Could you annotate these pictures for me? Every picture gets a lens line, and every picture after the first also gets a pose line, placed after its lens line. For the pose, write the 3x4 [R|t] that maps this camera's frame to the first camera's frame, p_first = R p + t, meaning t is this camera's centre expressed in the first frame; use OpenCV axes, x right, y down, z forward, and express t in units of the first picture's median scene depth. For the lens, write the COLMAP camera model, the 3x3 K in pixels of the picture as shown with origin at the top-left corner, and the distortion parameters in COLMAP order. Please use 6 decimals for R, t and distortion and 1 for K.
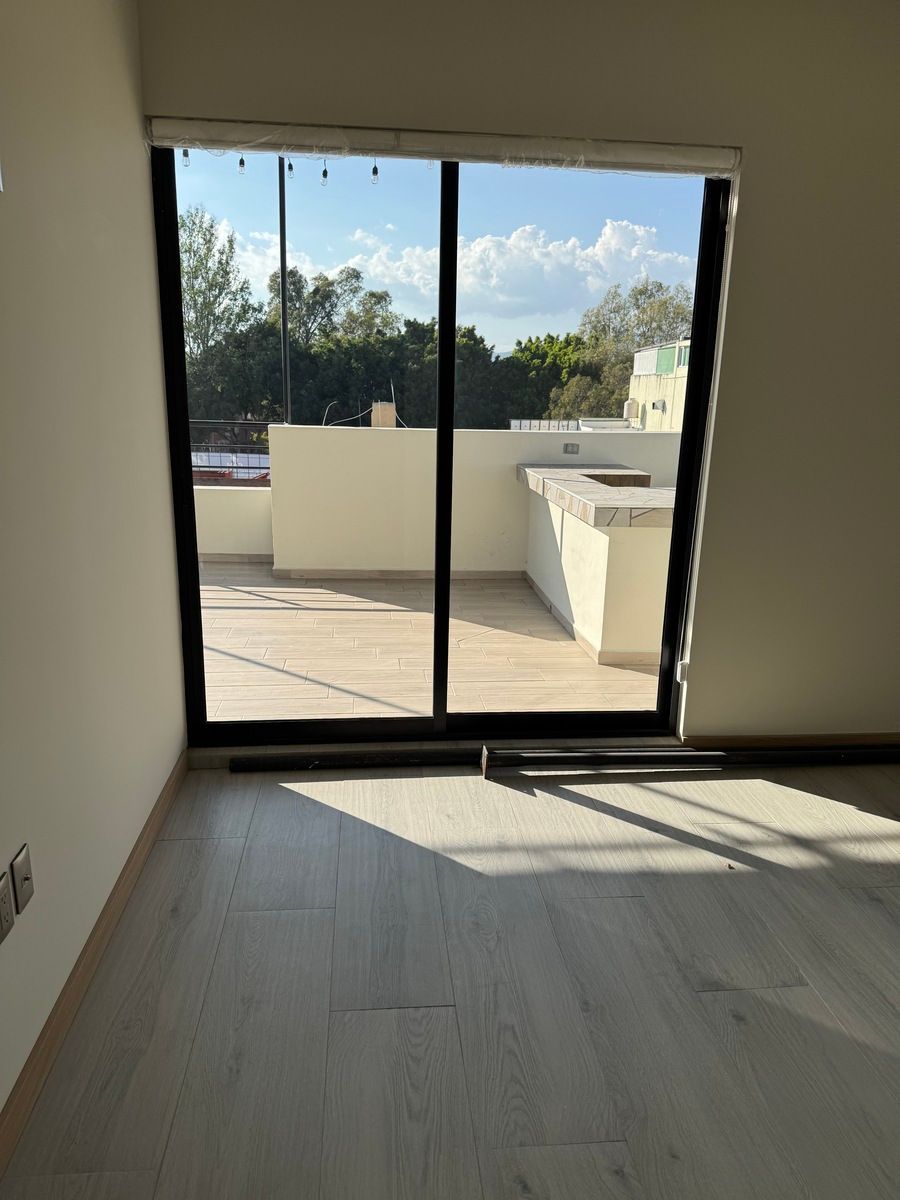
lens RADIAL K [[850.4, 0, 455.0], [0, 850.4, 605.8], [0, 0, 1]] dist [0.022524, -0.026861]
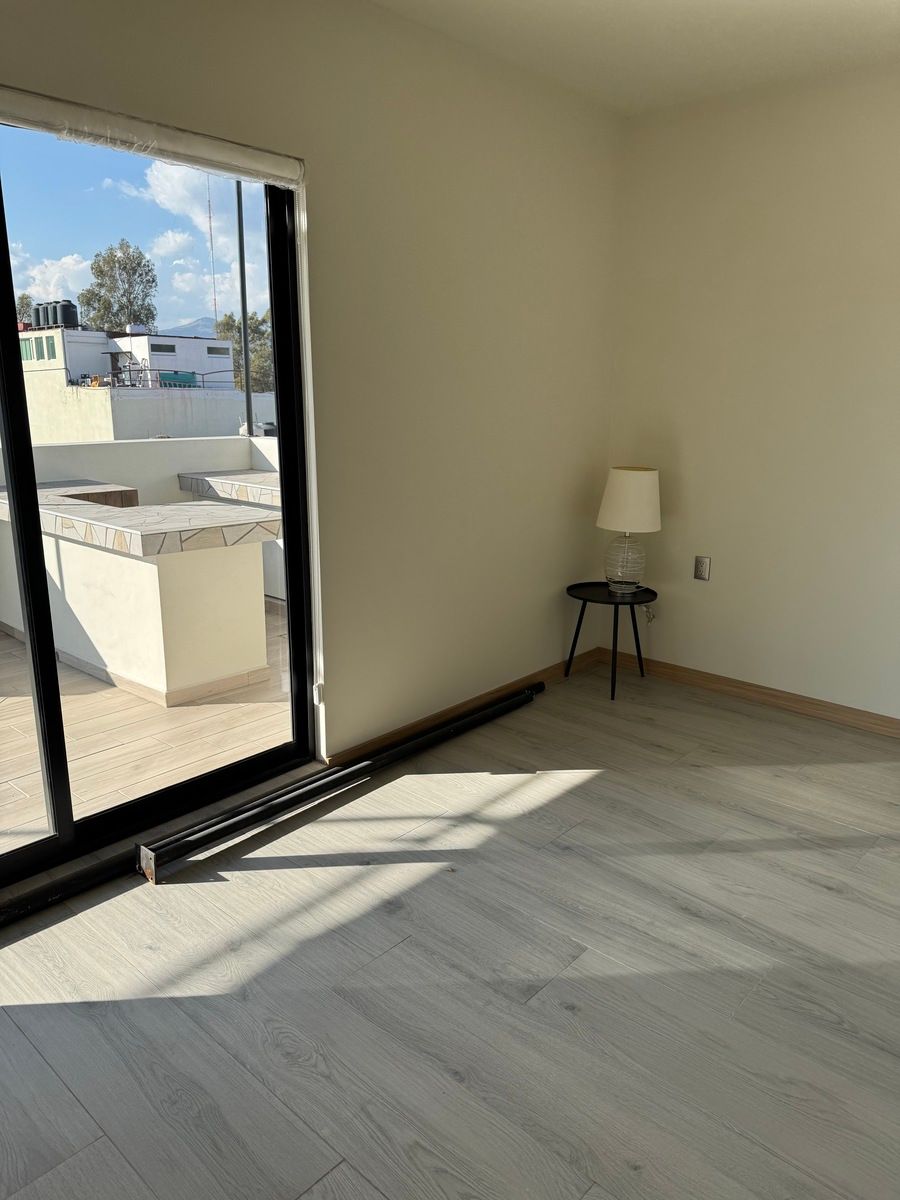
lens RADIAL K [[850.4, 0, 453.0], [0, 850.4, 590.5], [0, 0, 1]] dist [0.022524, -0.026861]
pose [[0.743212, -0.174095, 0.646008, -0.260960], [0.179745, 0.982010, 0.057854, -0.077655], [-0.644459, 0.073119, 0.761135, 0.182304]]
